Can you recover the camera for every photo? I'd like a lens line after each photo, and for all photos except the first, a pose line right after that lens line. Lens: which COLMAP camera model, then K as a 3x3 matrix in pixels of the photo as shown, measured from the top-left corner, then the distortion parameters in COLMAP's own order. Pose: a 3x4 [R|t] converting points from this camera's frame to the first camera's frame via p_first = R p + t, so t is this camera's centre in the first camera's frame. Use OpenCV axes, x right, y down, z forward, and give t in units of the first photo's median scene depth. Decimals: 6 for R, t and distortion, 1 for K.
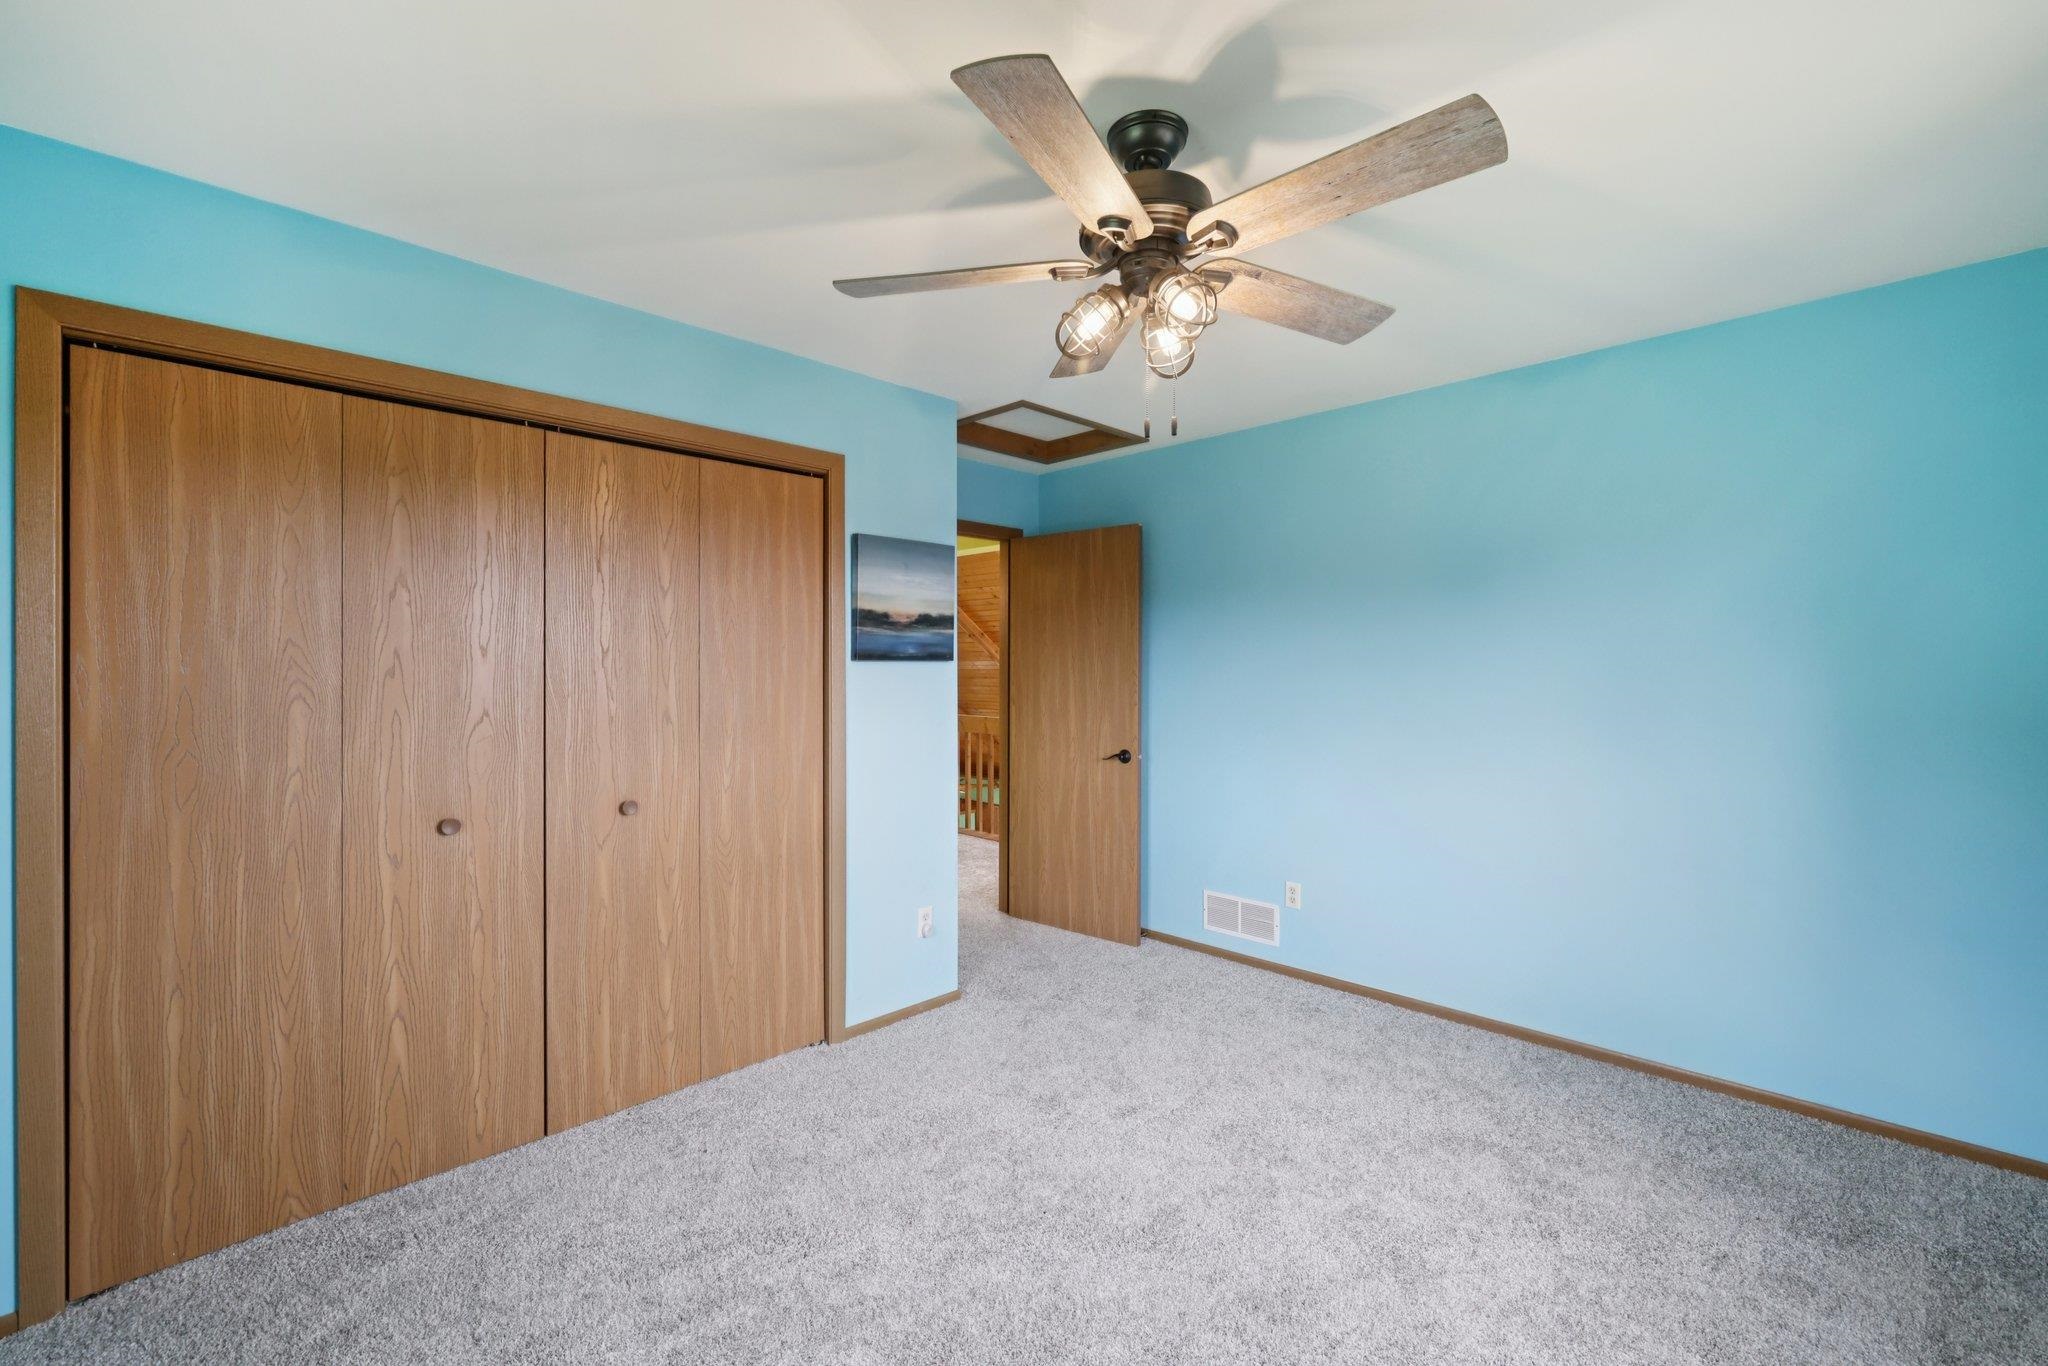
lens RADIAL K [[863.7, 0, 1022.4], [0, 863.7, 678.3], [0, 0, 1]] dist [-0.000172, 0.000212]
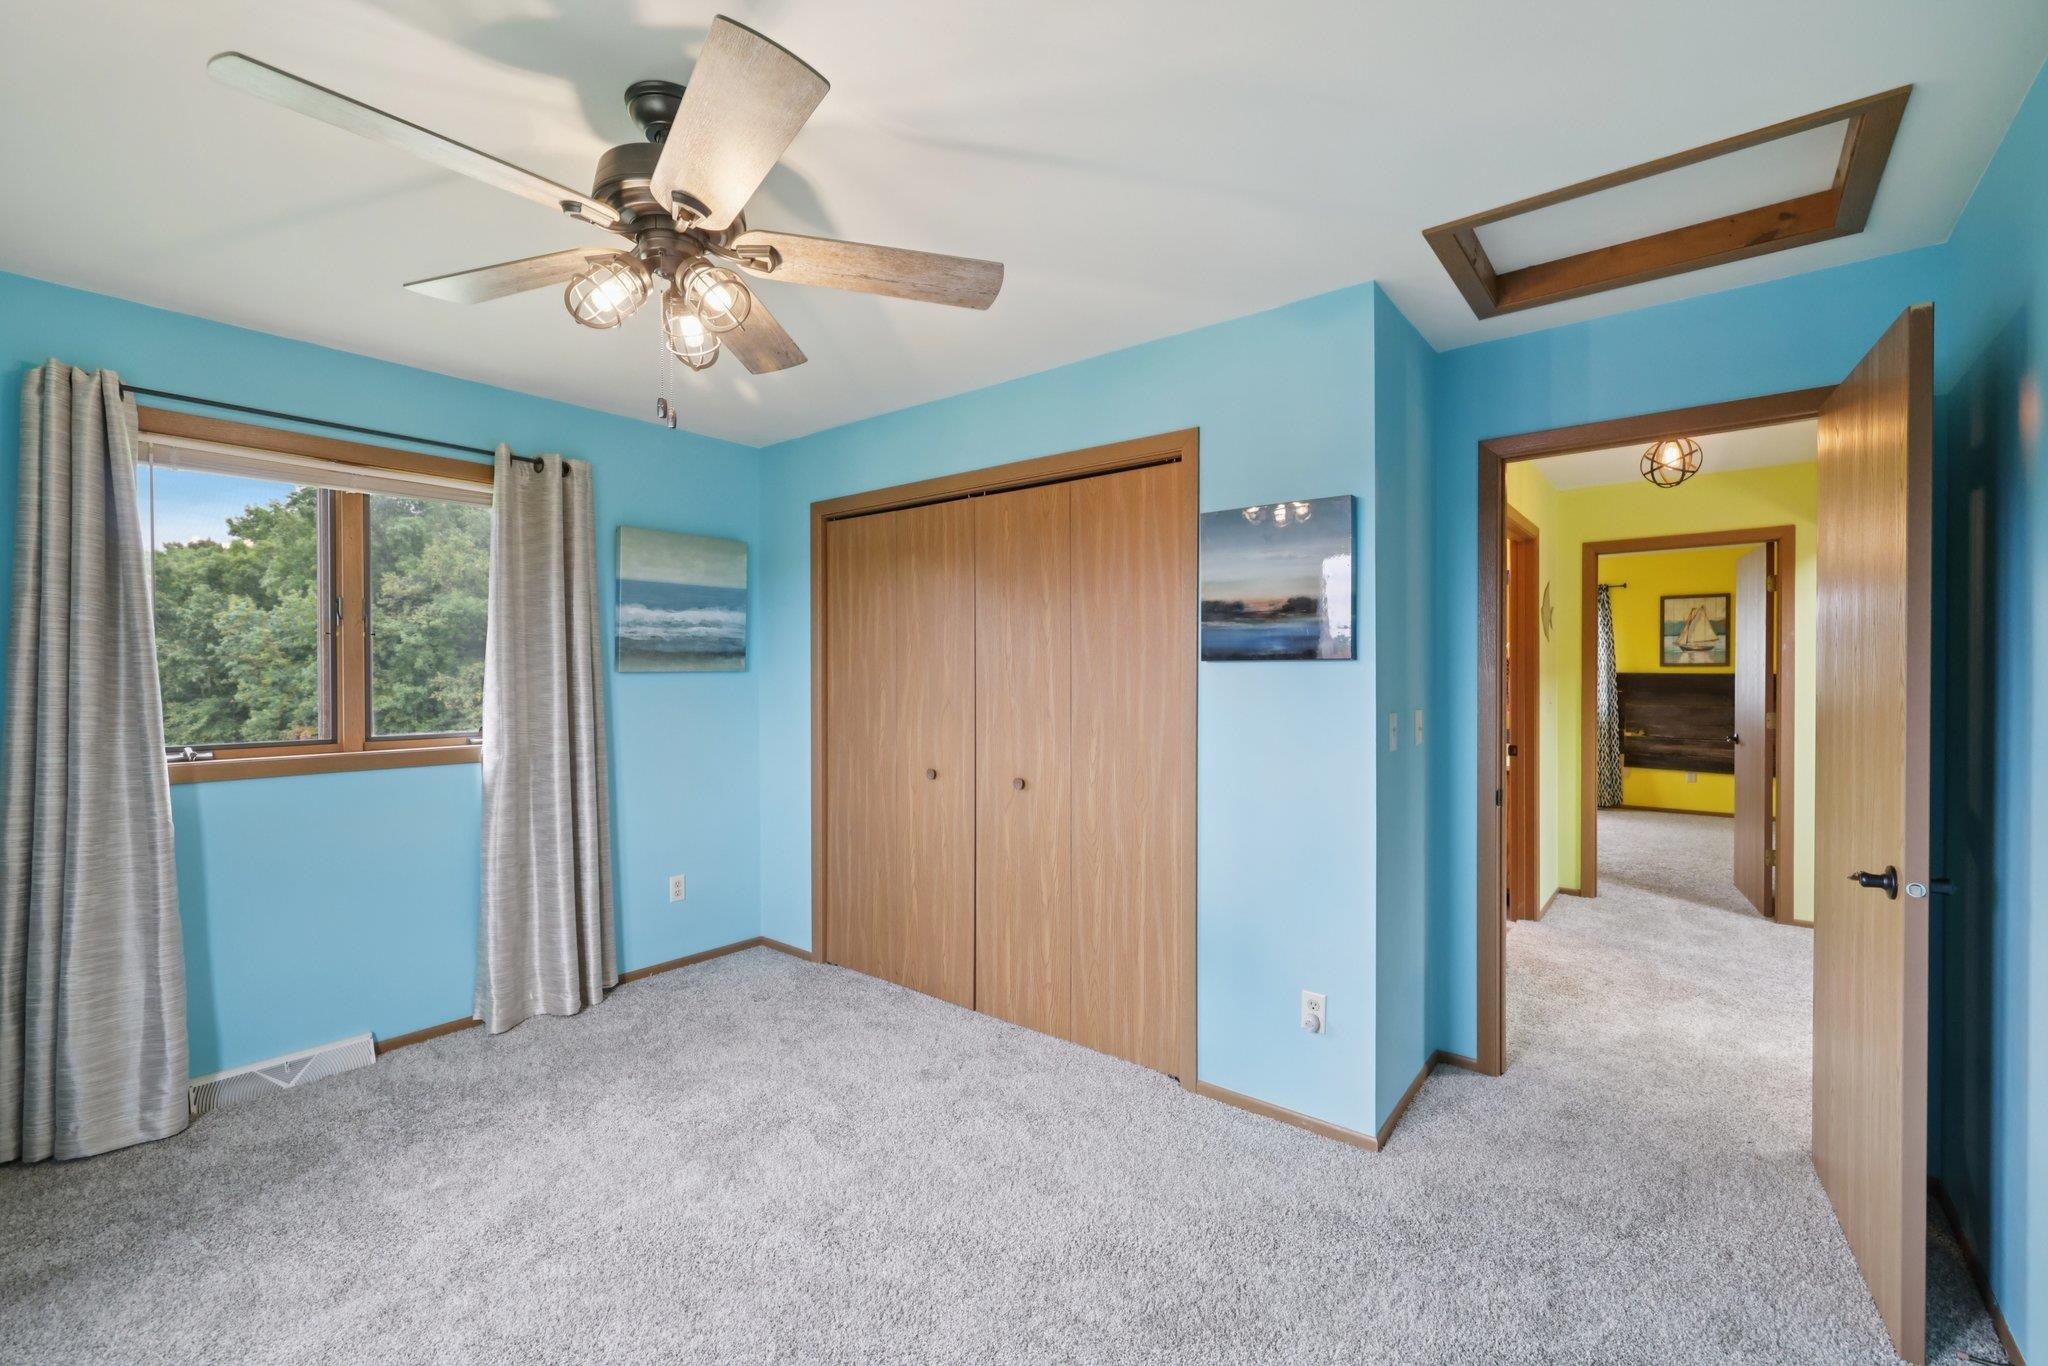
lens RADIAL K [[863.7, 0, 1022.4], [0, 863.7, 678.3], [0, 0, 1]] dist [-0.000172, 0.000212]
pose [[0.108426, 0.012219, -0.994029, 0.703913], [-0.002906, 0.999924, 0.011975, -0.014780], [0.994100, 0.001590, 0.108453, 0.792246]]
